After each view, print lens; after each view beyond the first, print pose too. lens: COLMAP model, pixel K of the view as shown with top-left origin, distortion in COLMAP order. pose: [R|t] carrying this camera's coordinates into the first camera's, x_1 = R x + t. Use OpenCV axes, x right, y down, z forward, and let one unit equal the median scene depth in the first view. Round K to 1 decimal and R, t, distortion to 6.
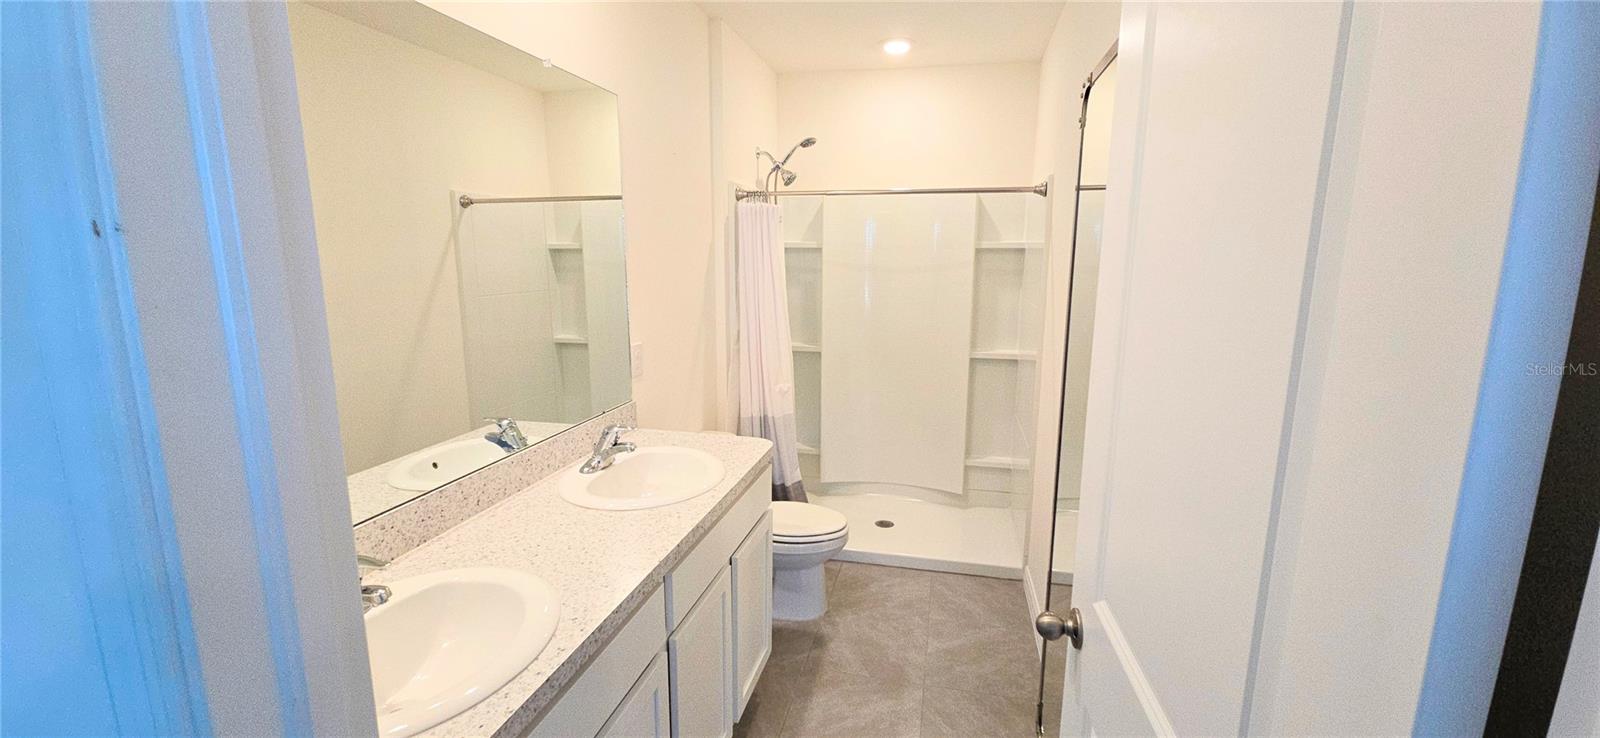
lens RADIAL K [[650.6, 0, 803.9], [0, 650.6, 372.2], [0, 0, 1]] dist [0.004393, -0.003658]
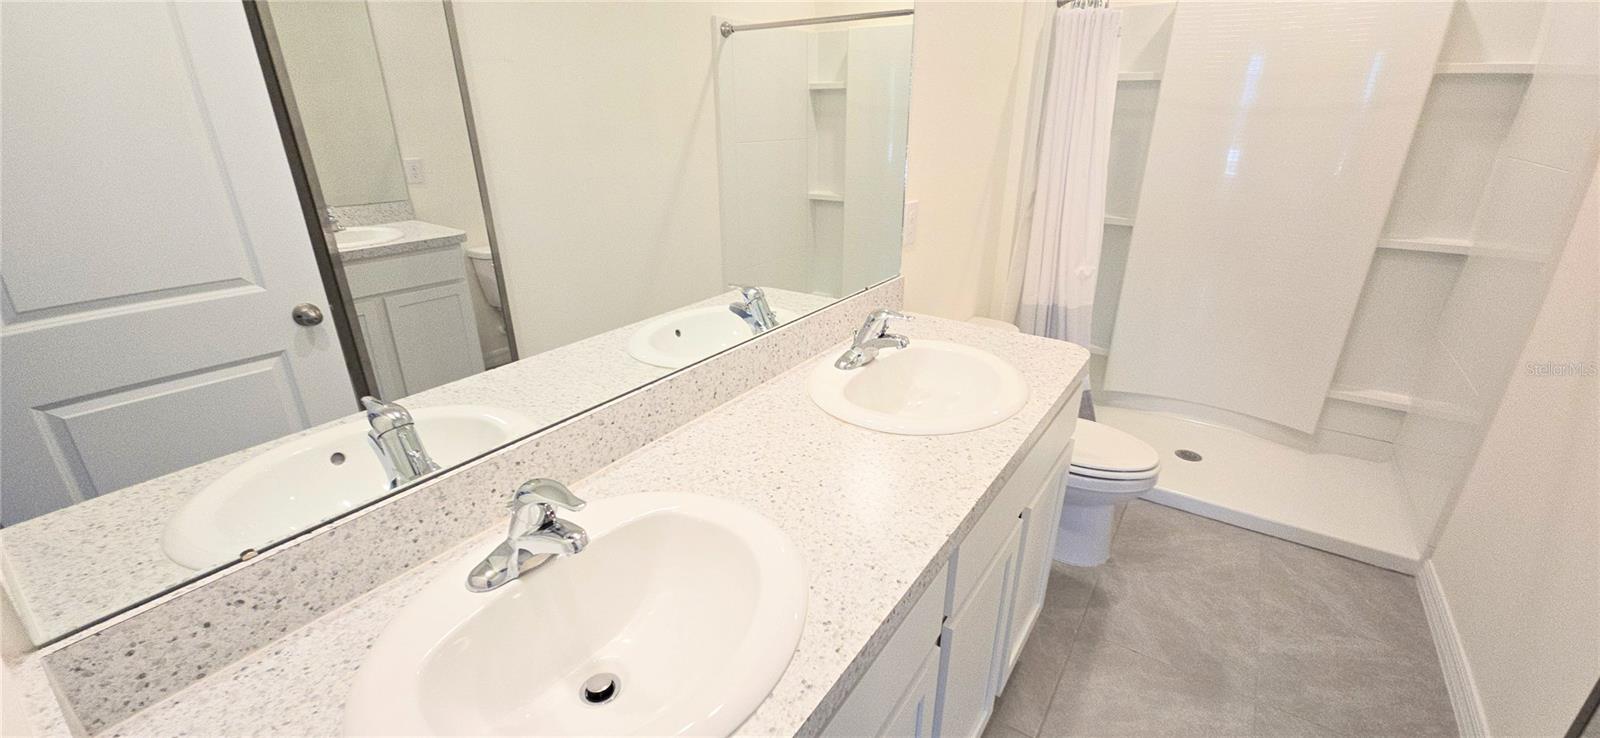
lens RADIAL K [[650.6, 0, 800.6], [0, 650.6, 373.2], [0, 0, 1]] dist [0.004393, -0.003658]
pose [[0.930529, 0.133598, -0.340980, -0.074251], [-0.062169, 0.975197, 0.212429, -0.000905], [0.360903, -0.176473, 0.915755, 0.172834]]
